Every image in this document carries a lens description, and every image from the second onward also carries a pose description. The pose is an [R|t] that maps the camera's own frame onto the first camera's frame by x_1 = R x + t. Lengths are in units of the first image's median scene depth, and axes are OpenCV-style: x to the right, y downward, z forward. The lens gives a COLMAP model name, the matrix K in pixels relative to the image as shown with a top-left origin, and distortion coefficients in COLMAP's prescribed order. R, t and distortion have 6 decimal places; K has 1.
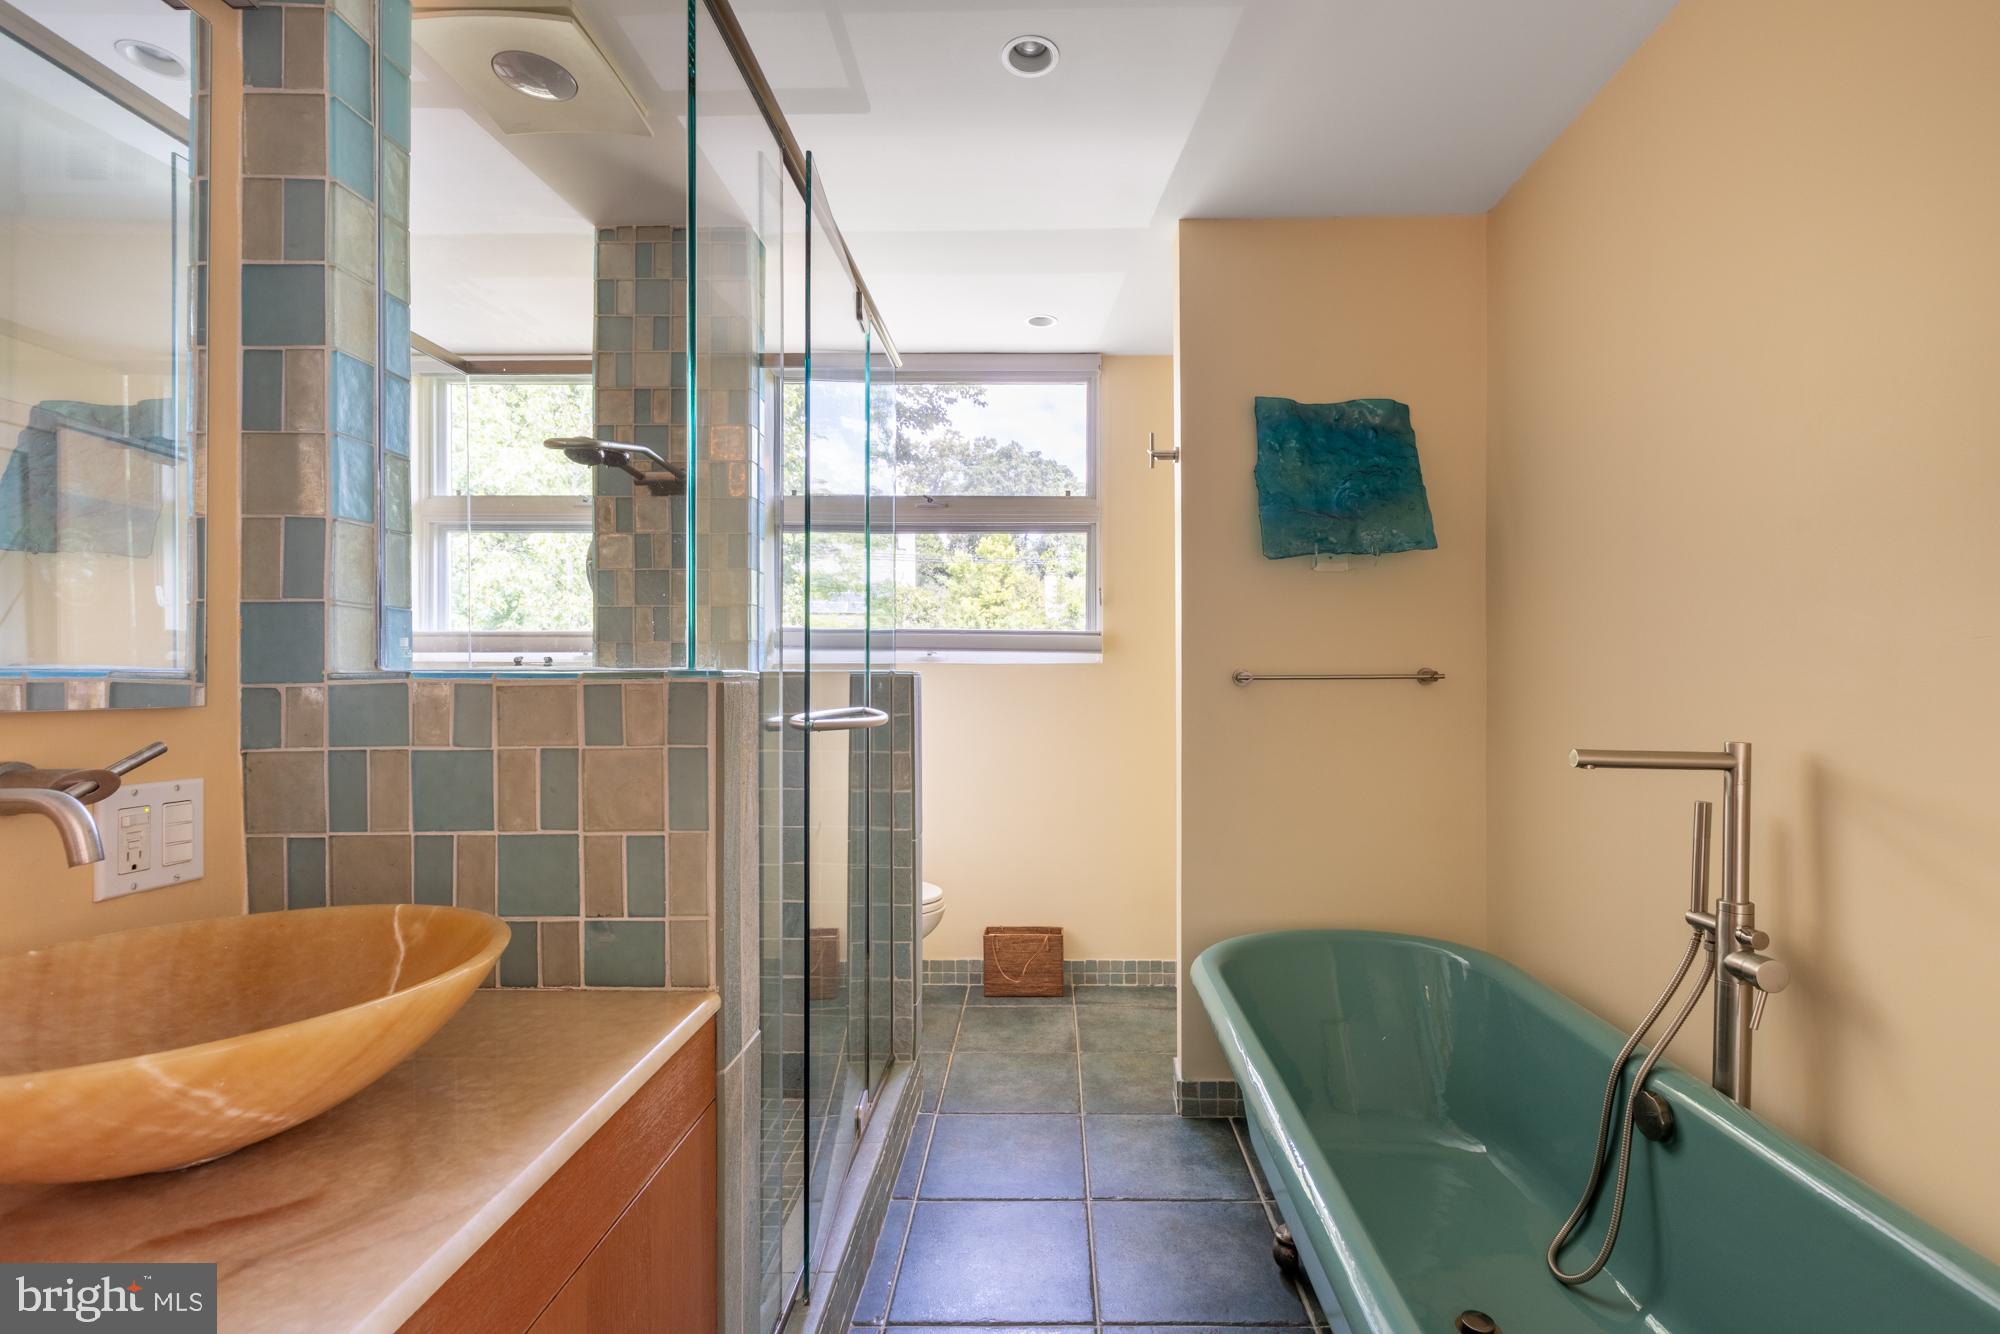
lens RADIAL K [[905.6, 0, 1034.7], [0, 905.6, 678.5], [0, 0, 1]] dist [0.009963, 0.000748]
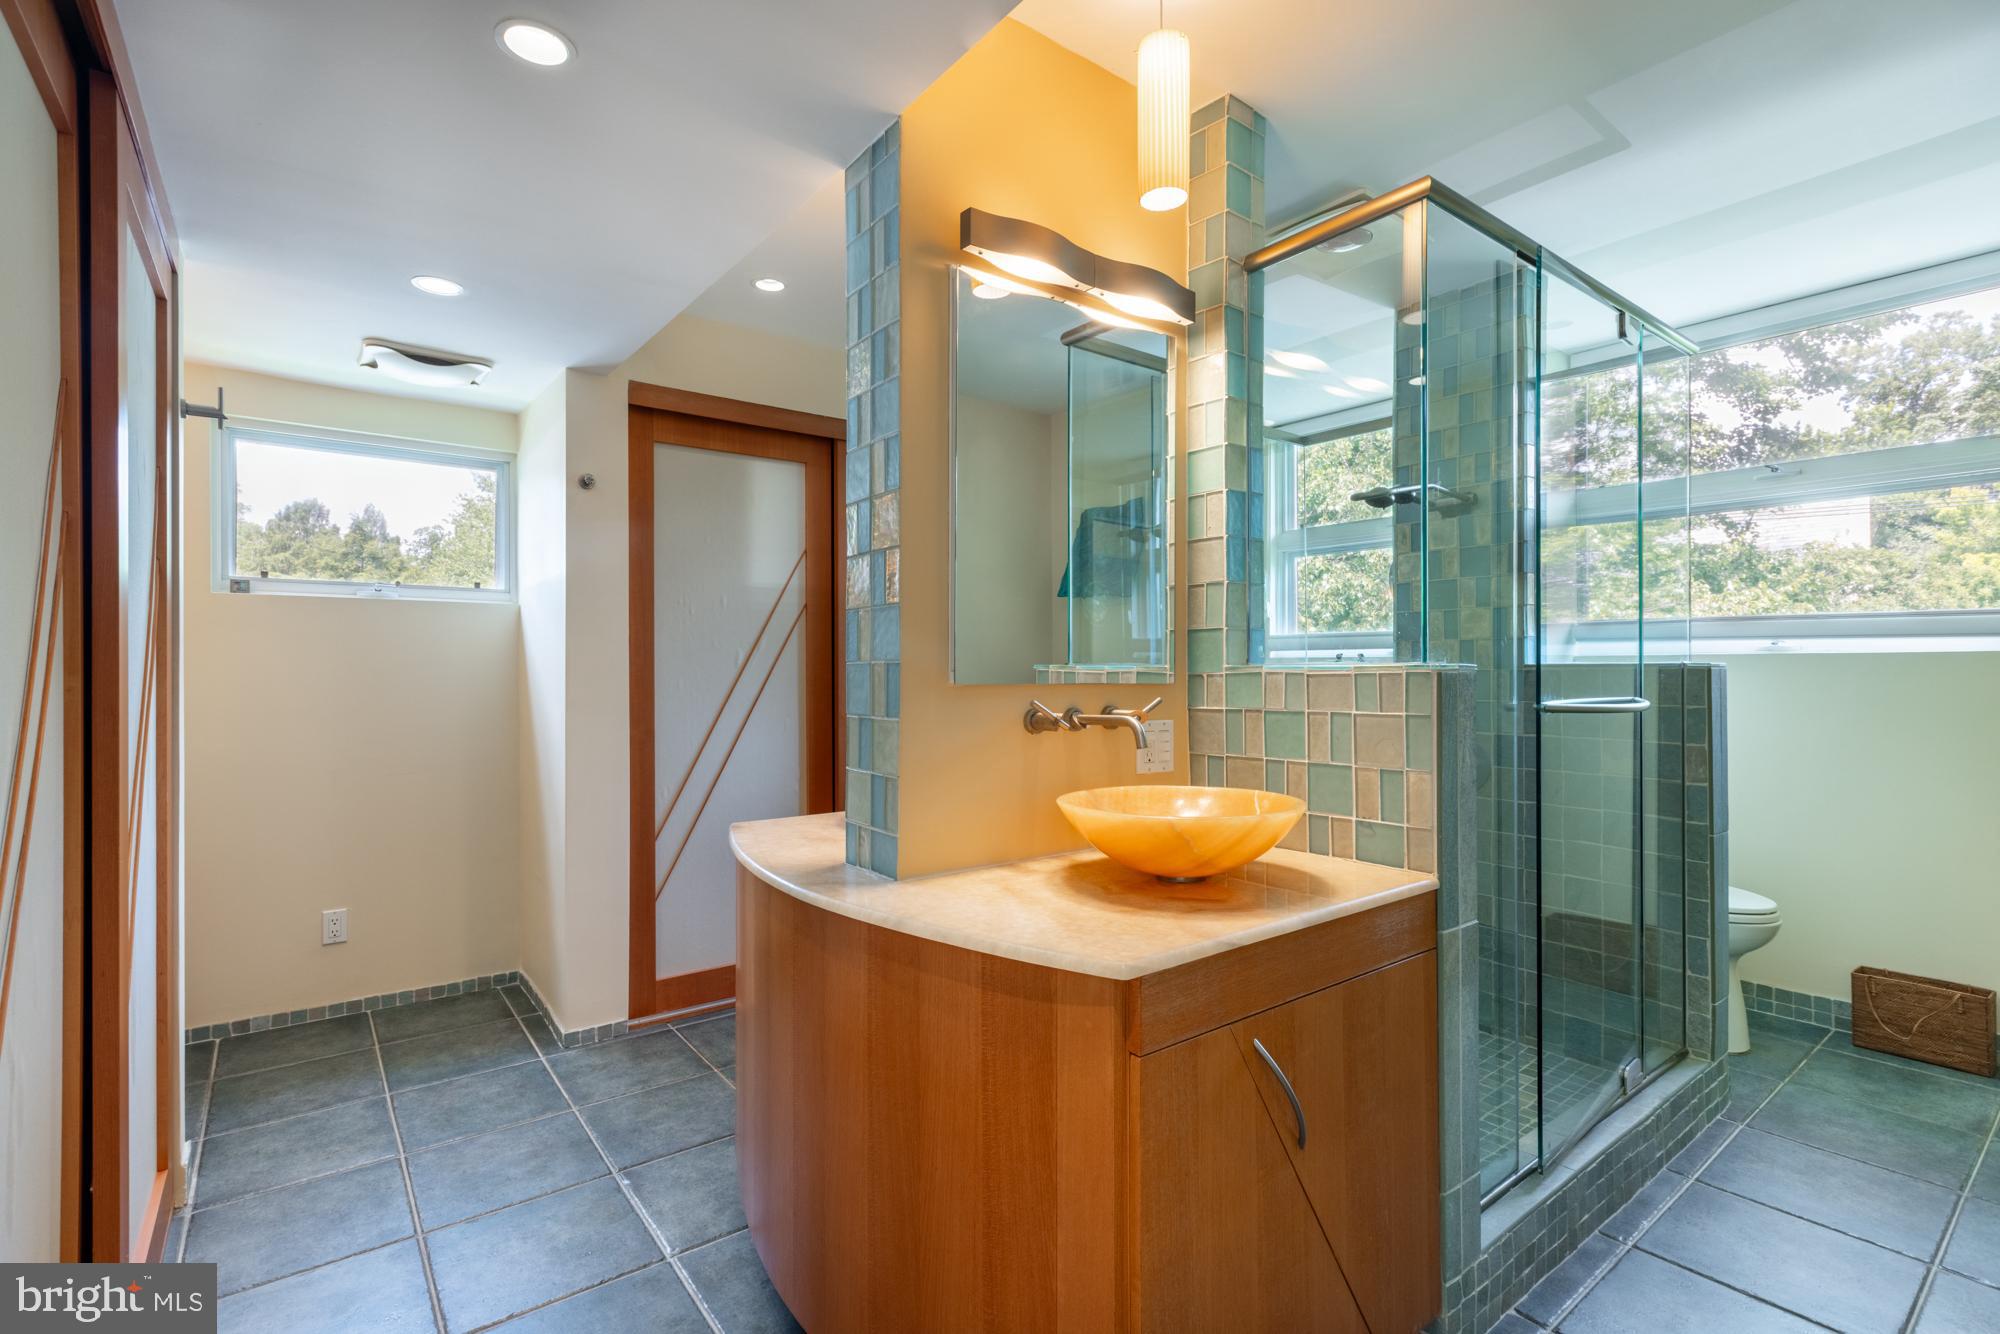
lens RADIAL K [[911.5, 0, 1000.0], [0, 911.5, 667.0], [0, 0, 1]] dist [0.002053, 0.000924]
pose [[0.623770, -0.004685, -0.781594, 0.146897], [0.000297, 0.999983, -0.005757, 0.003306], [0.781608, 0.003359, 0.623761, -0.195018]]
